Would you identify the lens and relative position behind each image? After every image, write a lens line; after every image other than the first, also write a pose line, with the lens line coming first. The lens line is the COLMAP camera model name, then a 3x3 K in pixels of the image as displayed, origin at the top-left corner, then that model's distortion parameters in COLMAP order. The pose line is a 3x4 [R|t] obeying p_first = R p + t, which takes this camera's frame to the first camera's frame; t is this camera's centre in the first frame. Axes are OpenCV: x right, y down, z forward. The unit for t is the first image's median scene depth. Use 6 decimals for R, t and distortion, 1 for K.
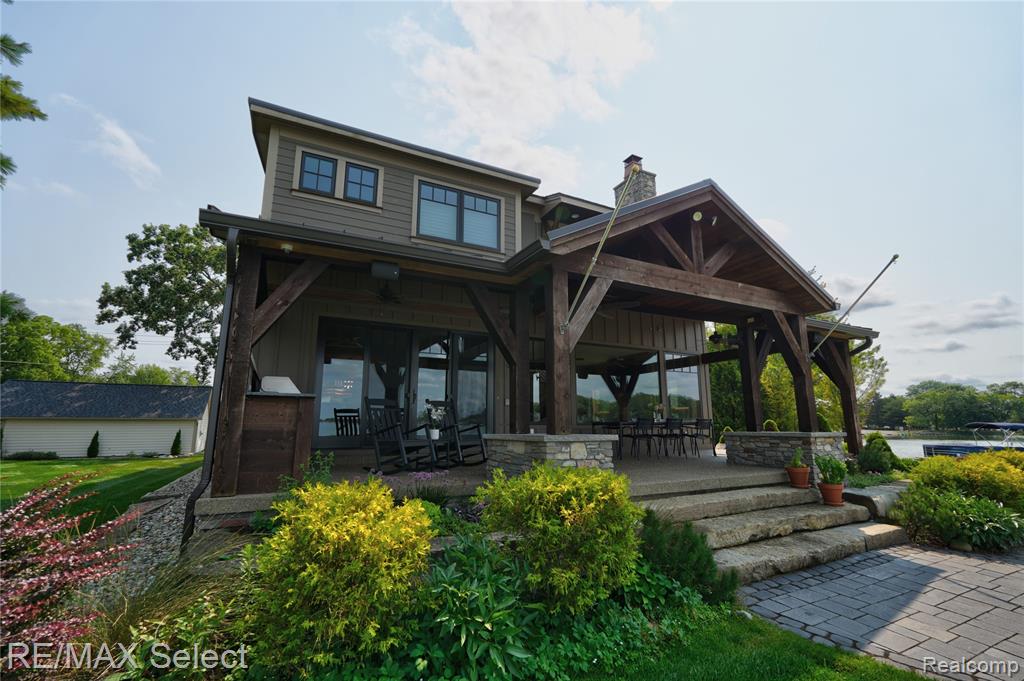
lens RADIAL K [[444.7, 0, 506.0], [0, 444.7, 343.6], [0, 0, 1]] dist [-0.017044, 0.008521]
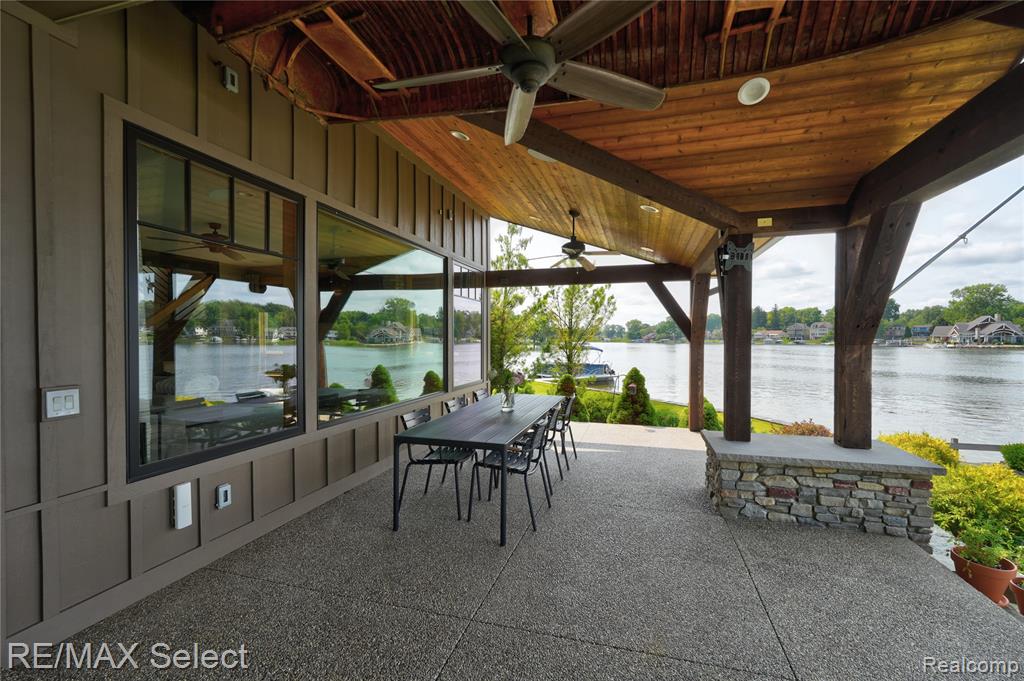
lens RADIAL K [[444.7, 0, 506.0], [0, 444.7, 343.6], [0, 0, 1]] dist [-0.017044, 0.008521]
pose [[0.685970, -0.010338, 0.727556, 0.000922], [-0.133514, 0.981134, 0.139823, 0.033452], [-0.715276, -0.193053, 0.671648, 0.545869]]
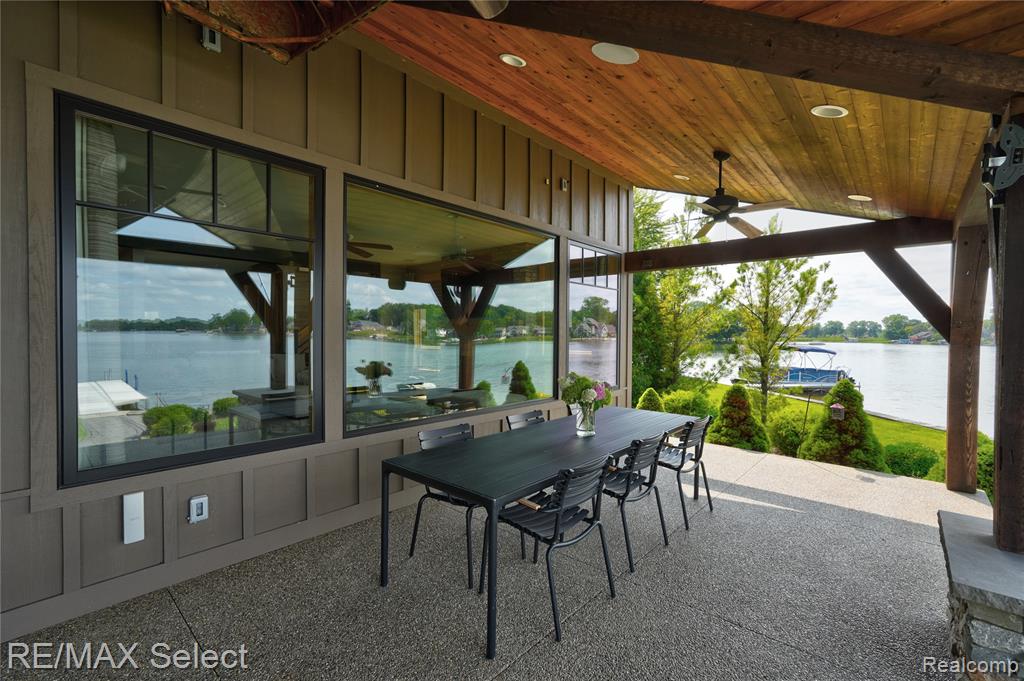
lens RADIAL K [[444.7, 0, 506.0], [0, 444.7, 343.6], [0, 0, 1]] dist [-0.017044, 0.008521]
pose [[0.930958, -0.001830, 0.365121, 0.127188], [-0.073638, 0.978499, 0.192661, 0.038449], [-0.357623, -0.206246, 0.910807, 0.569195]]
